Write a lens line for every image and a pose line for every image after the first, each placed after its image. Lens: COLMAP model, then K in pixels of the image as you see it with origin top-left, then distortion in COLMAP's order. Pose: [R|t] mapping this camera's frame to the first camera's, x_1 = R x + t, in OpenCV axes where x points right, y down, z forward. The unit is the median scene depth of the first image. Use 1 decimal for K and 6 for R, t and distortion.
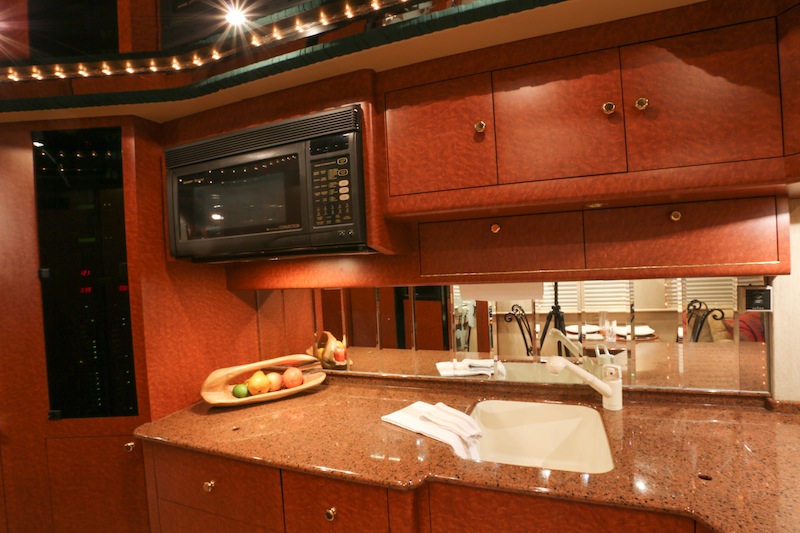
lens RADIAL K [[399.2, 0, 396.5], [0, 399.2, 263.8], [0, 0, 1]] dist [-0.090731, 0.033306]
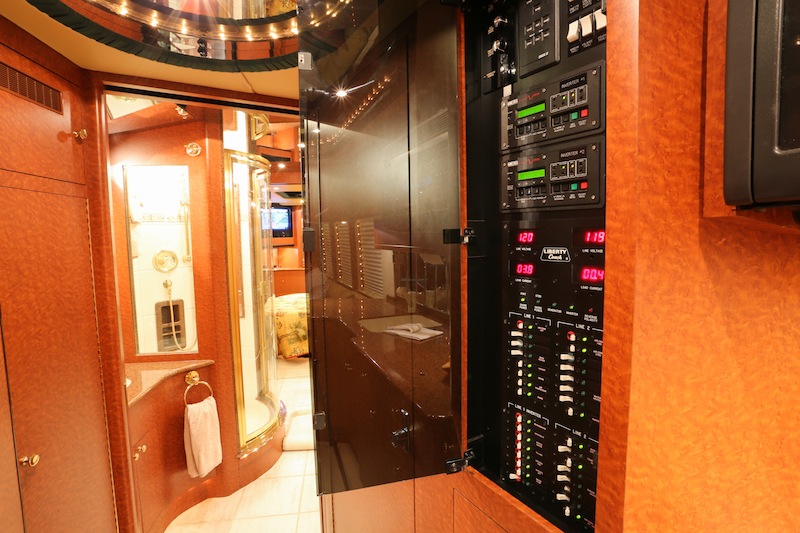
lens RADIAL K [[400.6, 0, 397.0], [0, 400.6, 263.8], [0, 0, 1]] dist [-0.075151, 0.033501]
pose [[0.506029, 0.108505, -0.855664, -0.468620], [-0.022036, 0.993358, 0.112934, 0.001819], [0.862235, -0.038292, 0.505060, 0.621136]]
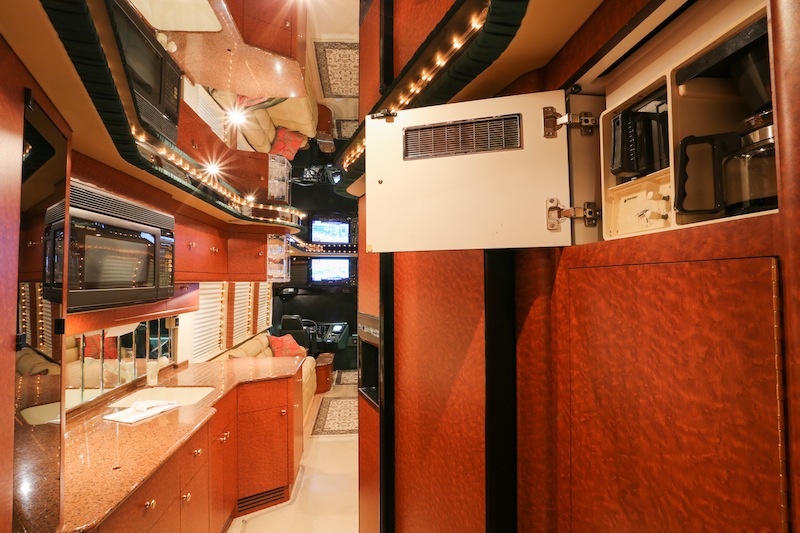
lens RADIAL K [[400.6, 0, 397.0], [0, 400.6, 263.8], [0, 0, 1]] dist [-0.075151, 0.033501]
pose [[-0.459523, 0.090540, 0.883539, -1.753865], [0.042879, 0.995892, -0.079752, -0.017839], [-0.887130, 0.001238, -0.461518, 0.806739]]
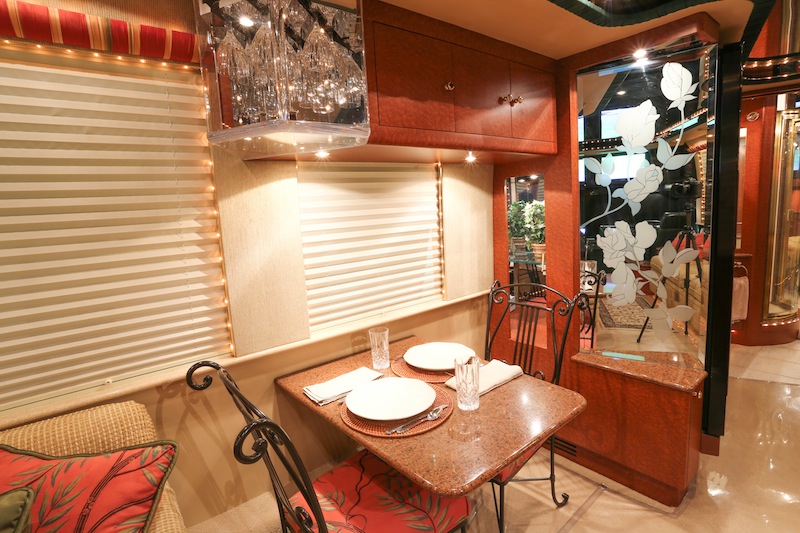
lens RADIAL K [[398.3, 0, 400.6], [0, 398.3, 264.0], [0, 0, 1]] dist [-0.077936, 0.036592]
pose [[-0.486634, 0.208211, -0.848431, 1.075903], [0.076819, 0.977620, 0.195854, 0.007605], [0.870222, 0.030134, -0.491738, -0.002443]]
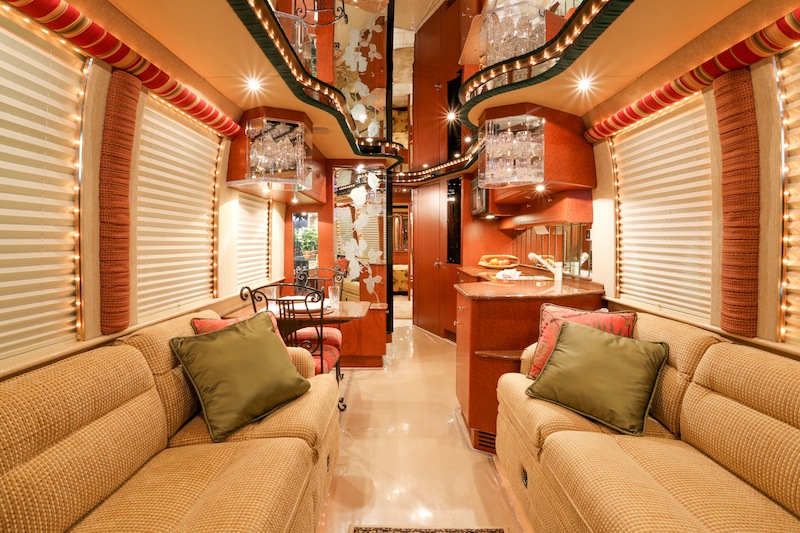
lens RADIAL K [[400.6, 0, 397.0], [0, 400.6, 263.8], [0, 0, 1]] dist [-0.075151, 0.033501]
pose [[0.375094, 0.110558, -0.920370, 2.455241], [-0.037120, 0.993857, 0.104257, 0.052089], [0.926243, -0.004942, 0.376894, -0.852903]]
